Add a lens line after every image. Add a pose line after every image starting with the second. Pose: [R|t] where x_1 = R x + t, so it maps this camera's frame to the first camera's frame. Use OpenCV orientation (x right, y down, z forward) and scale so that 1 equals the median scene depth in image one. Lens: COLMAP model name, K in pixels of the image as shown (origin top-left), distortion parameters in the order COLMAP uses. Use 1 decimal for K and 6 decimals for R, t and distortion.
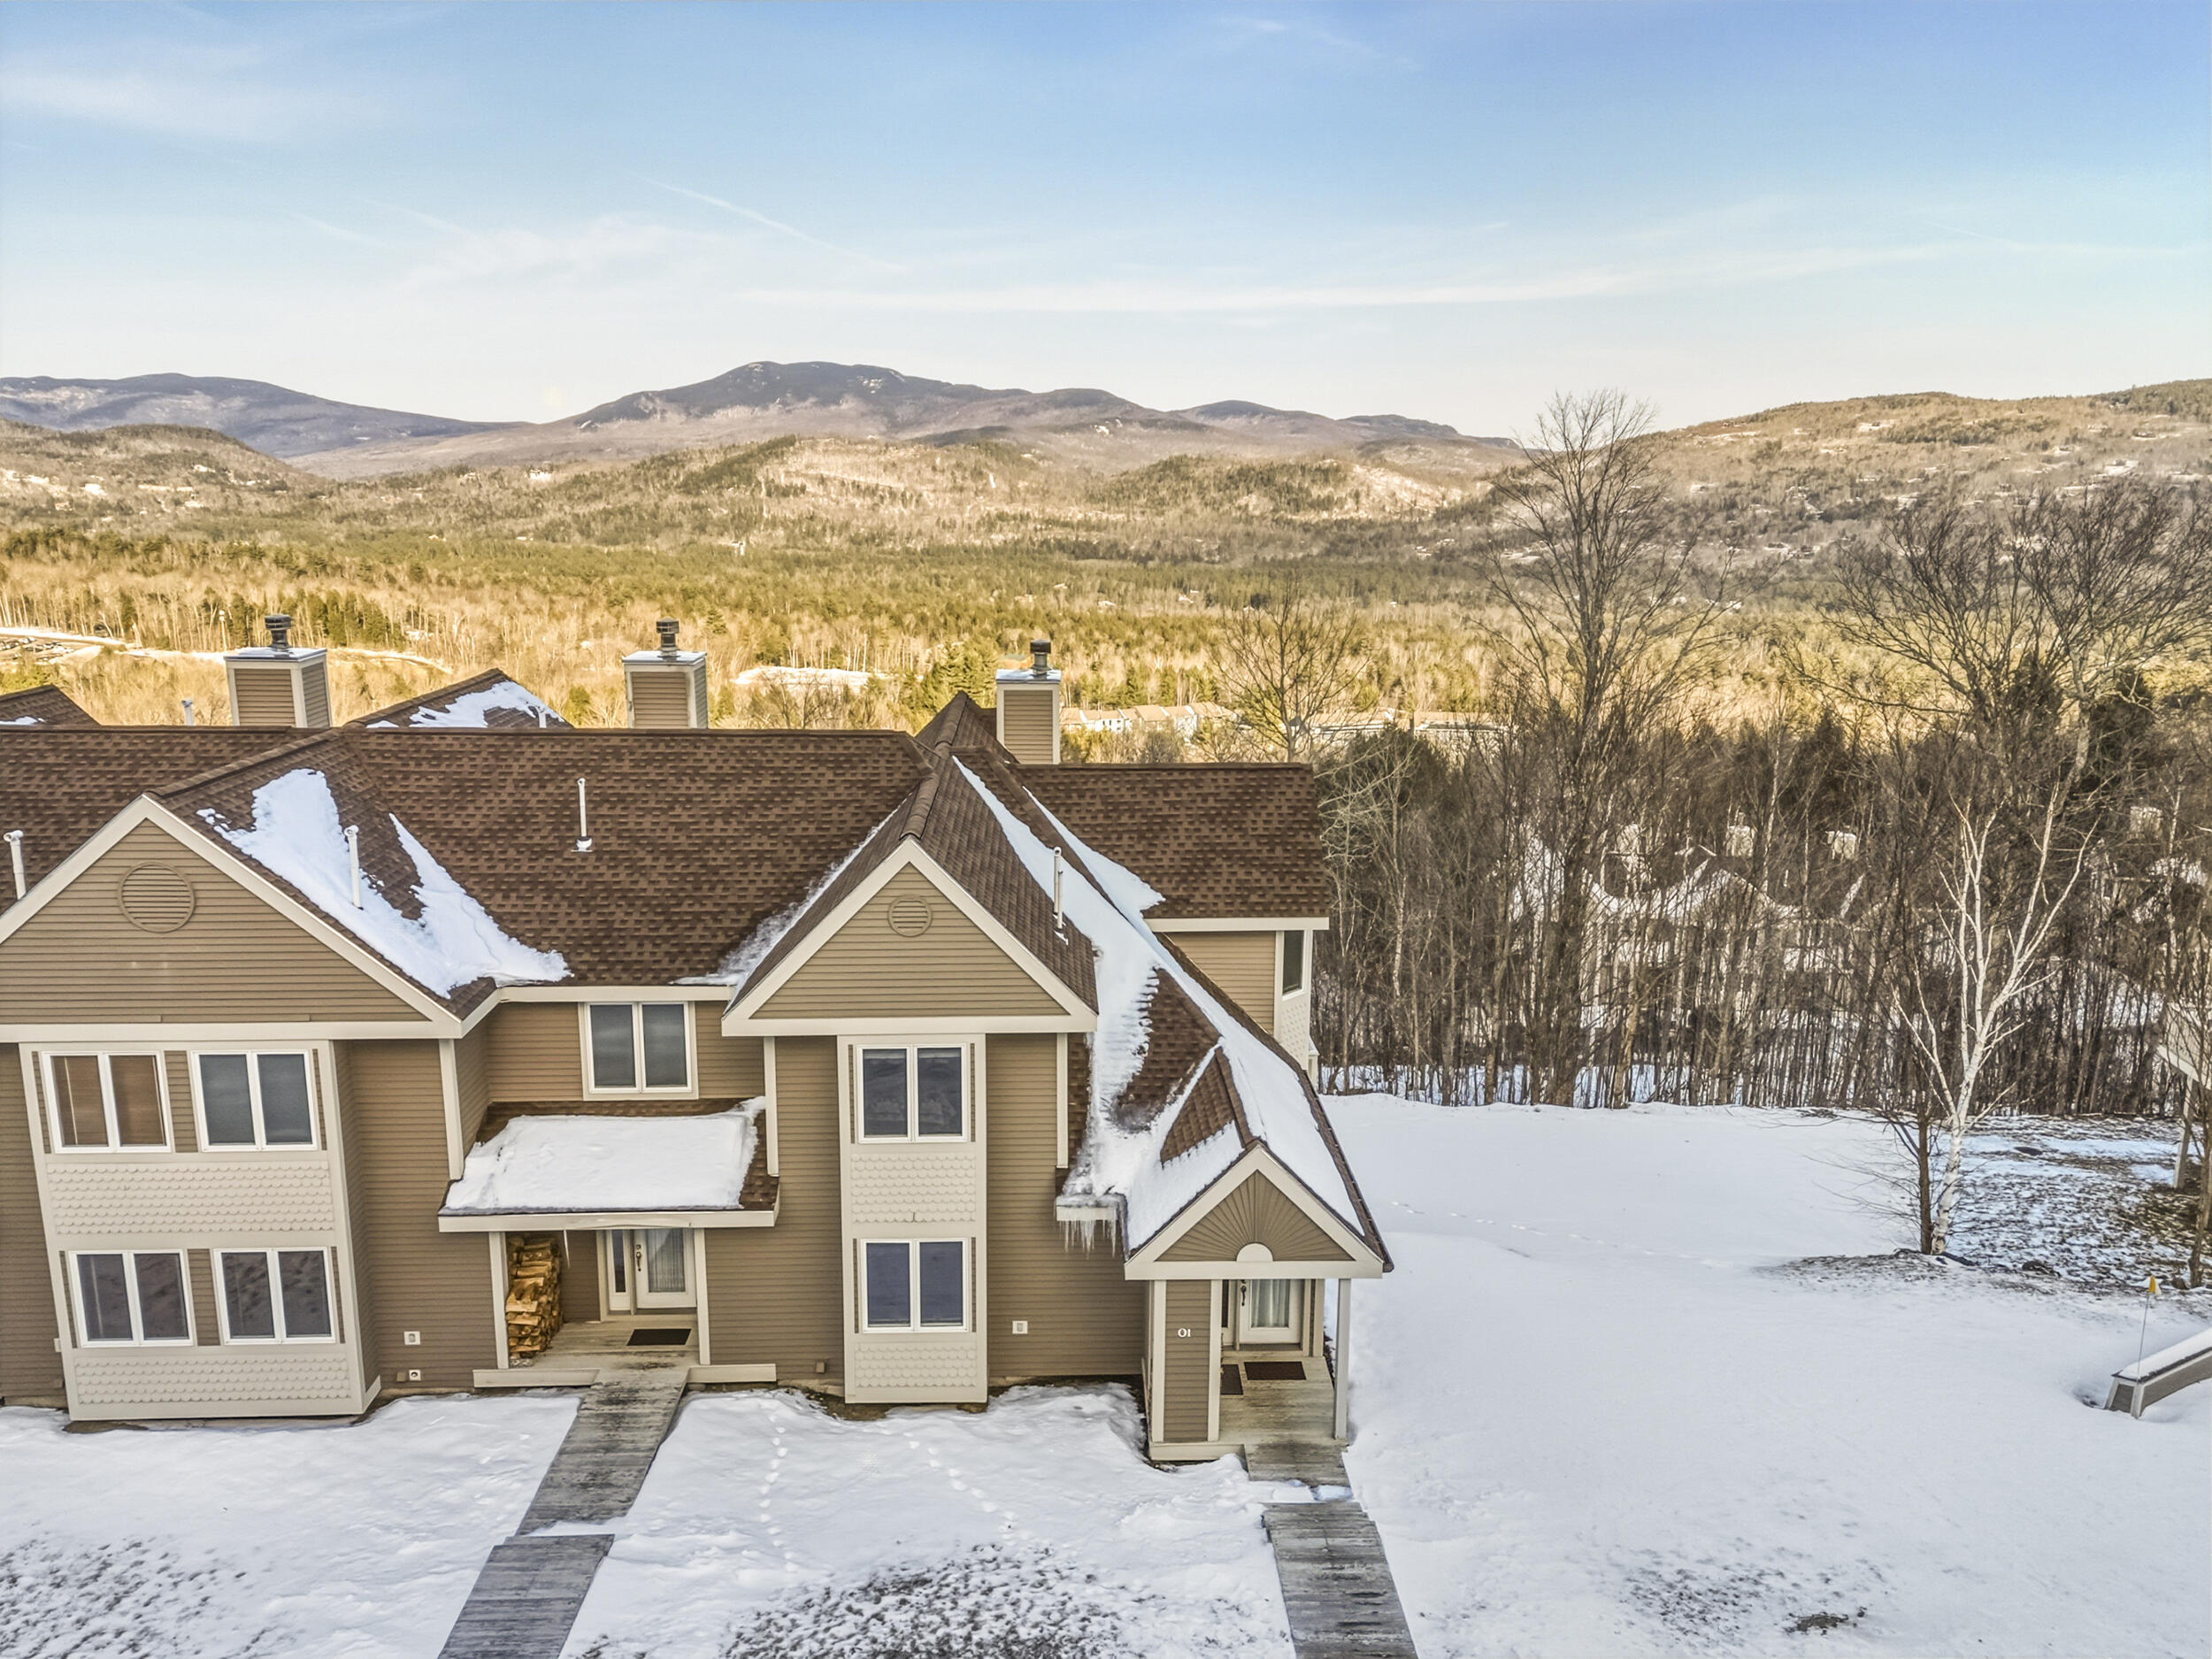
lens RADIAL K [[1608.8, 0, 1106.0], [0, 1608.8, 829.5], [0, 0, 1]] dist [0.084870, -0.079976]
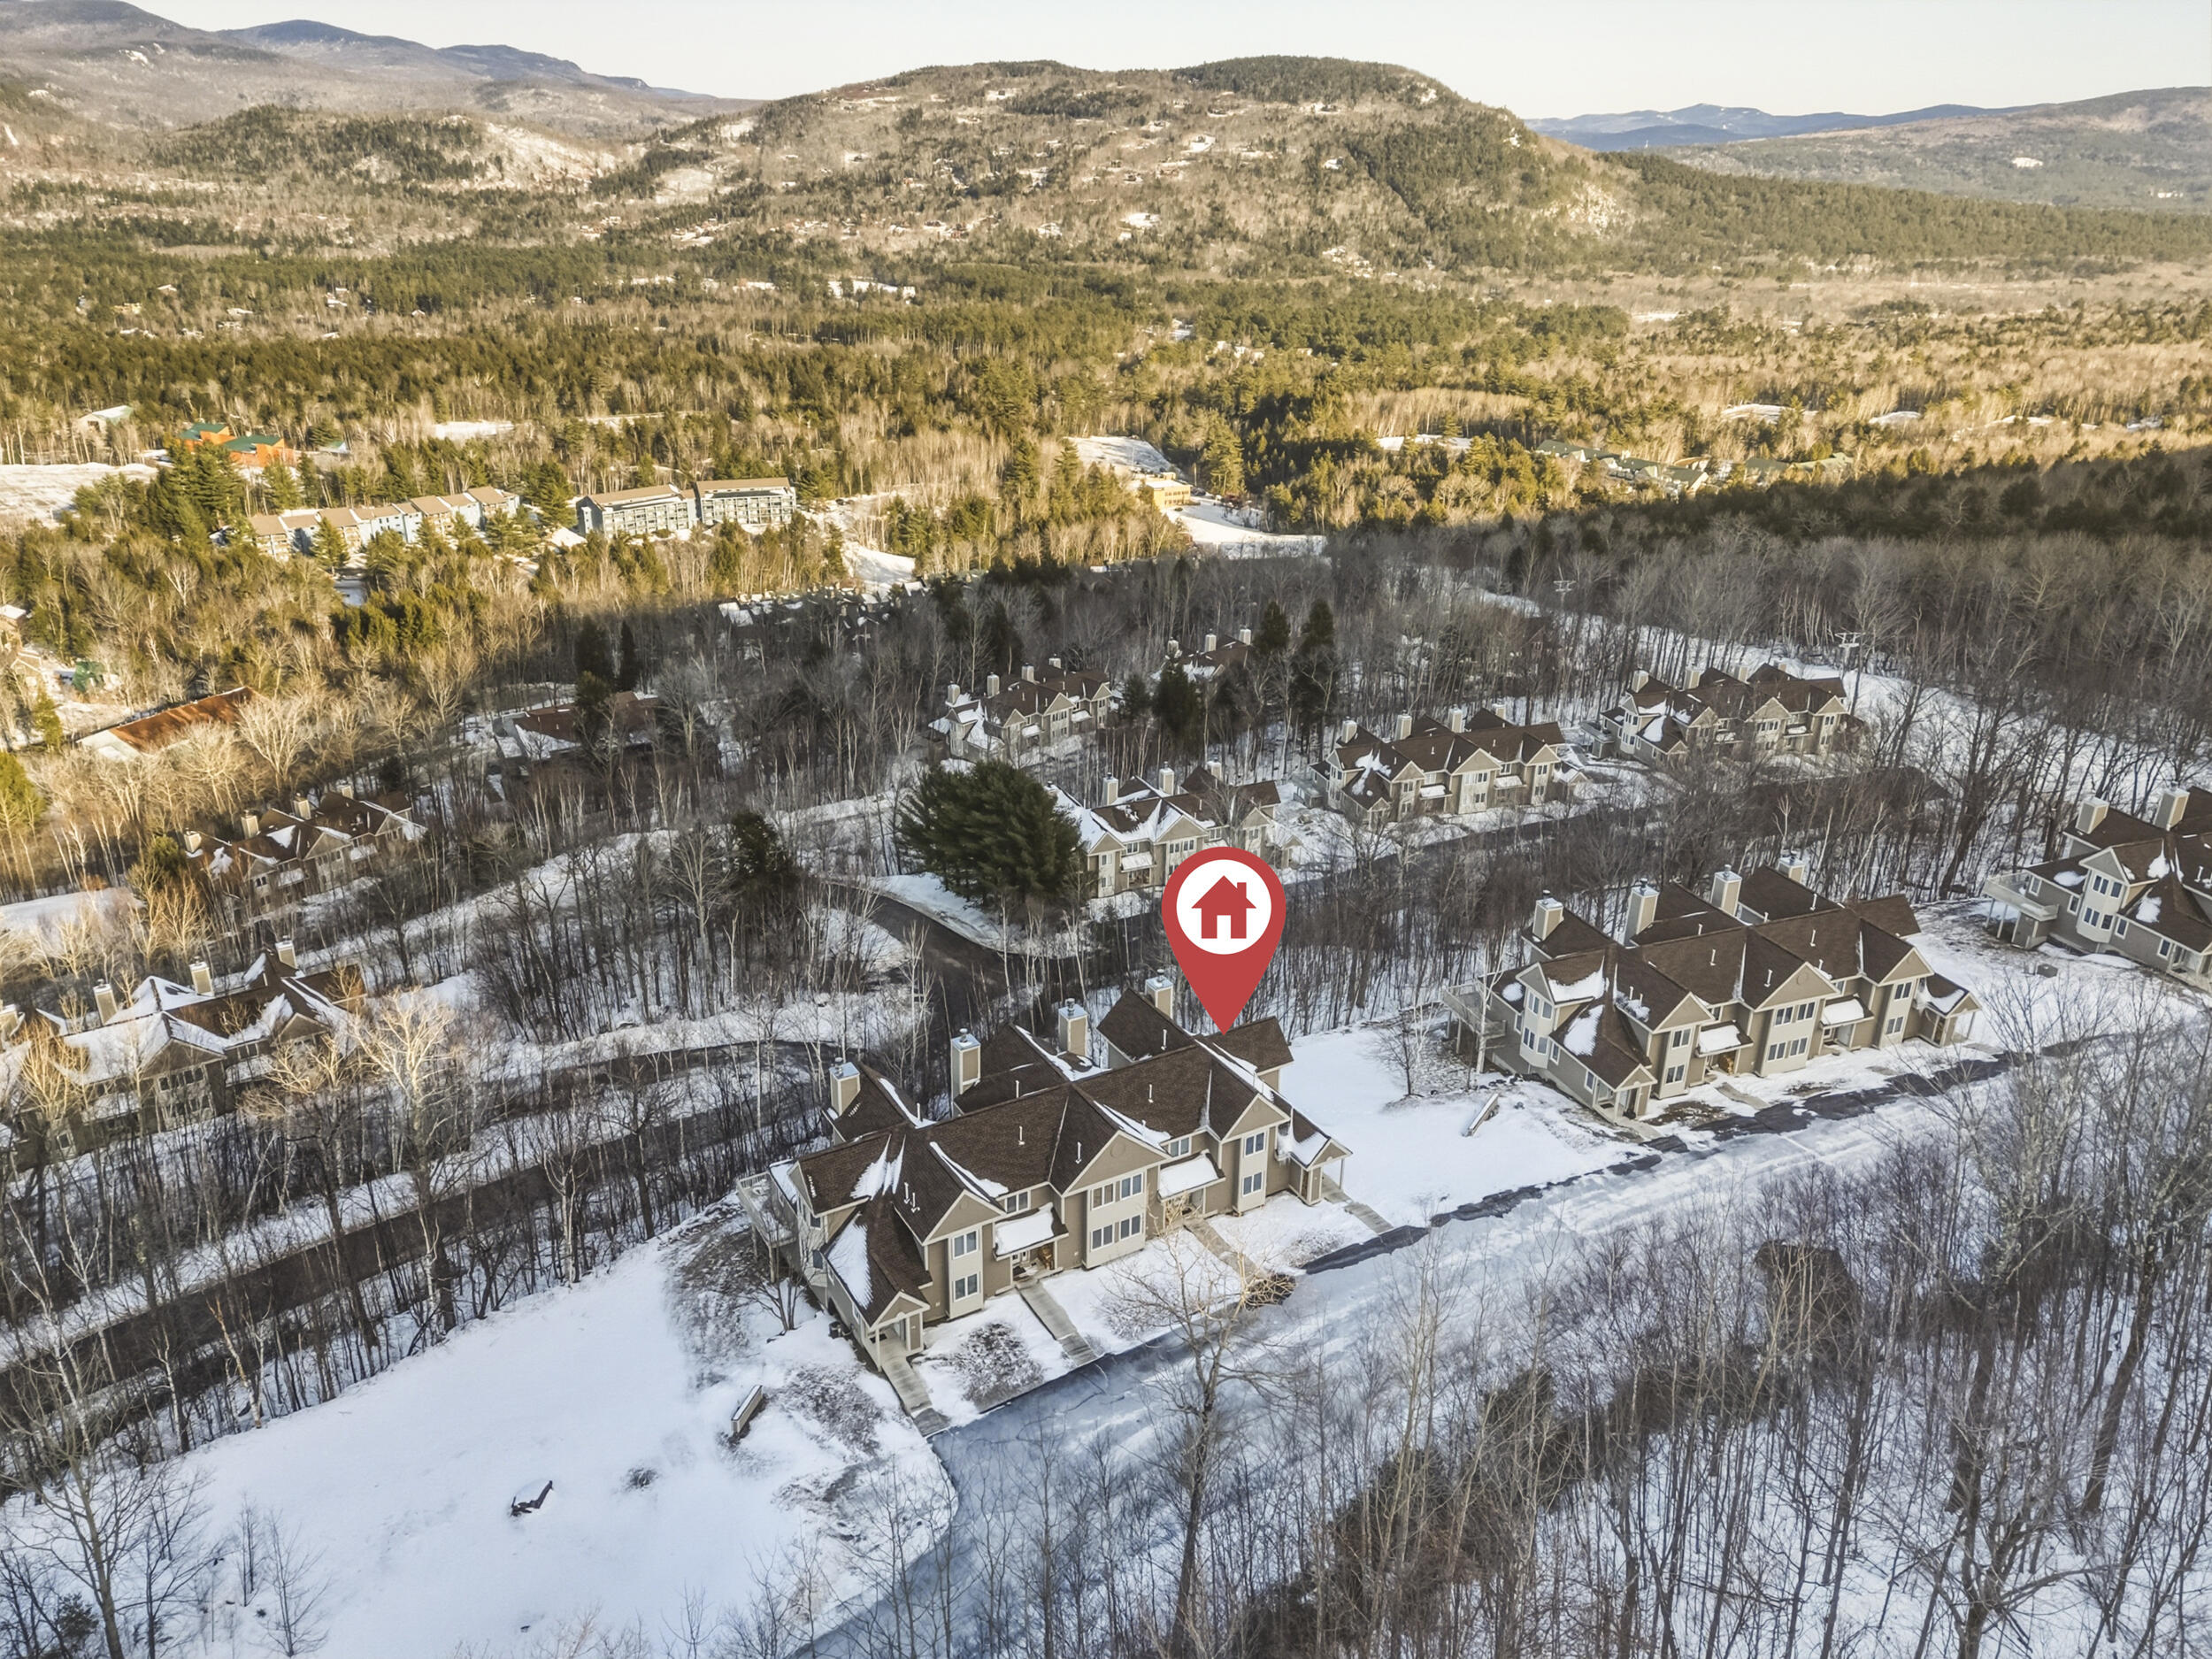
lens RADIAL K [[1619.6, 0, 1107.1], [0, 1619.6, 822.4], [0, 0, 1]] dist [0.080029, -0.073148]
pose [[0.879810, -0.182232, 0.439005, -2.169336], [0.093707, 0.971961, 0.215666, -1.615382], [-0.465997, -0.148607, 0.872217, -2.434337]]
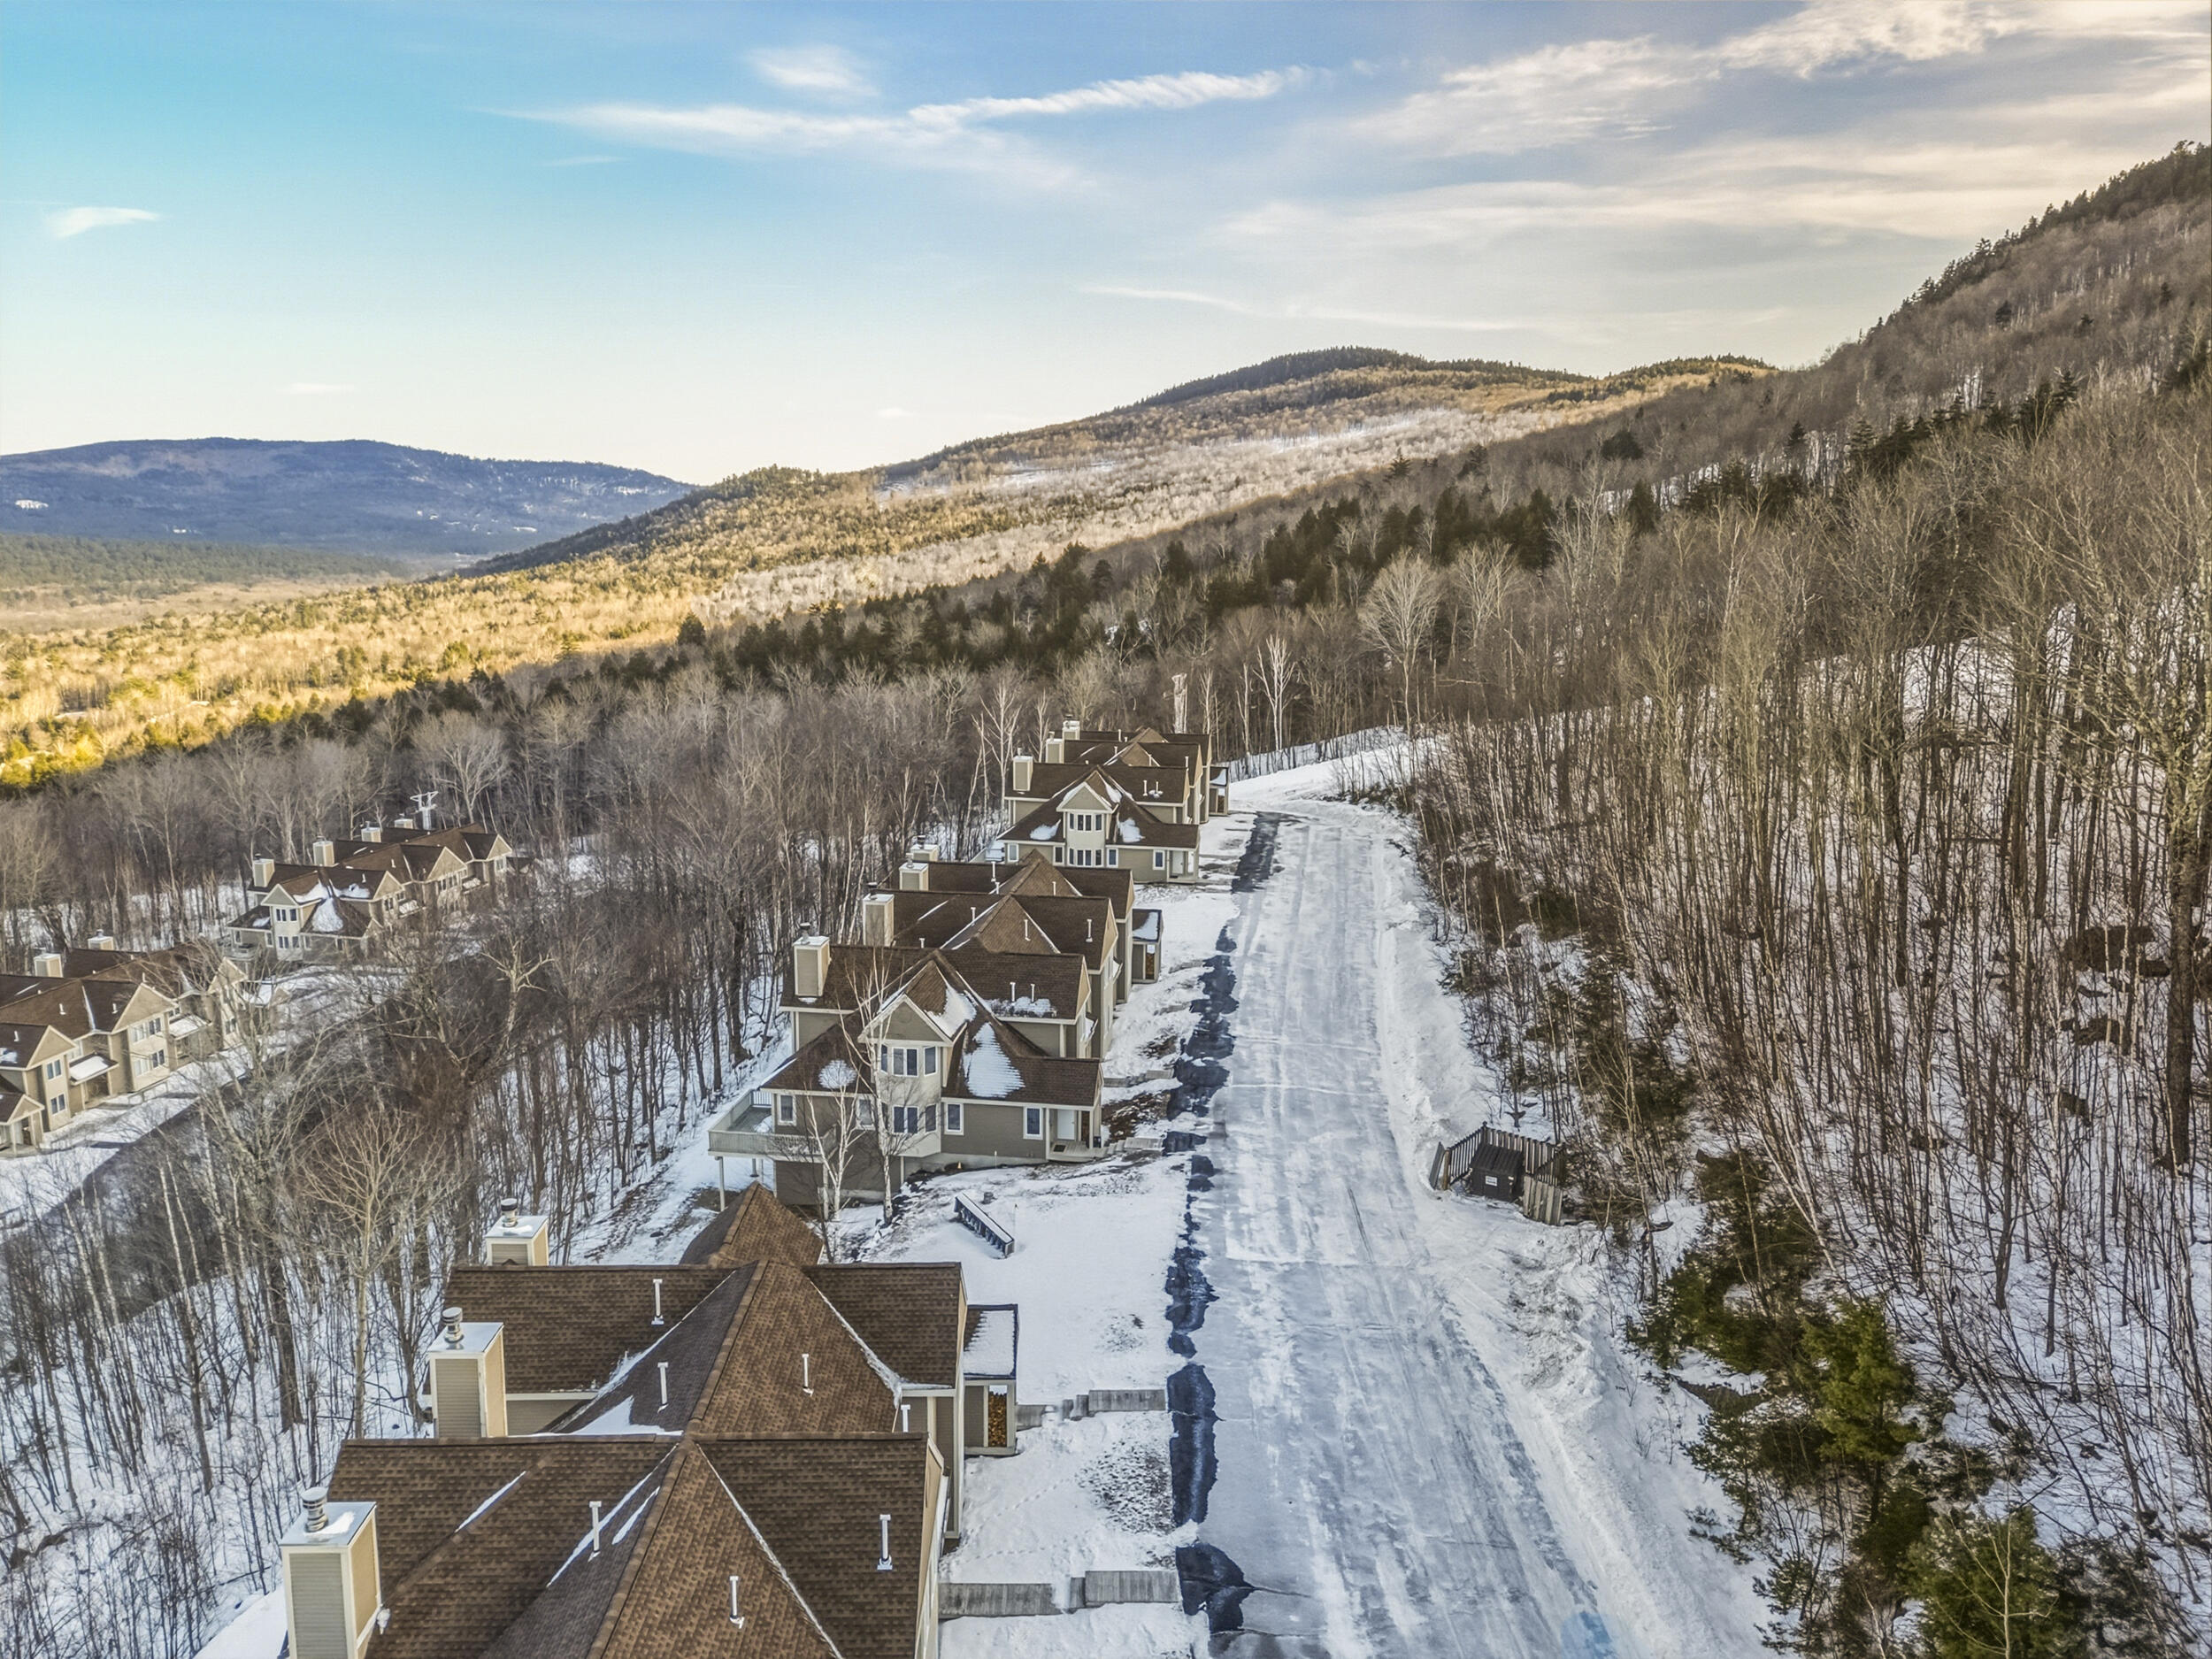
lens RADIAL K [[1630.8, 0, 1117.0], [0, 1630.8, 760.6], [0, 0, 1]] dist [0.071731, -0.068638]
pose [[0.016921, -0.168251, 0.985599, -2.096905], [0.206794, 0.965015, 0.161187, -0.918959], [-0.978238, 0.201089, 0.051122, 0.497530]]
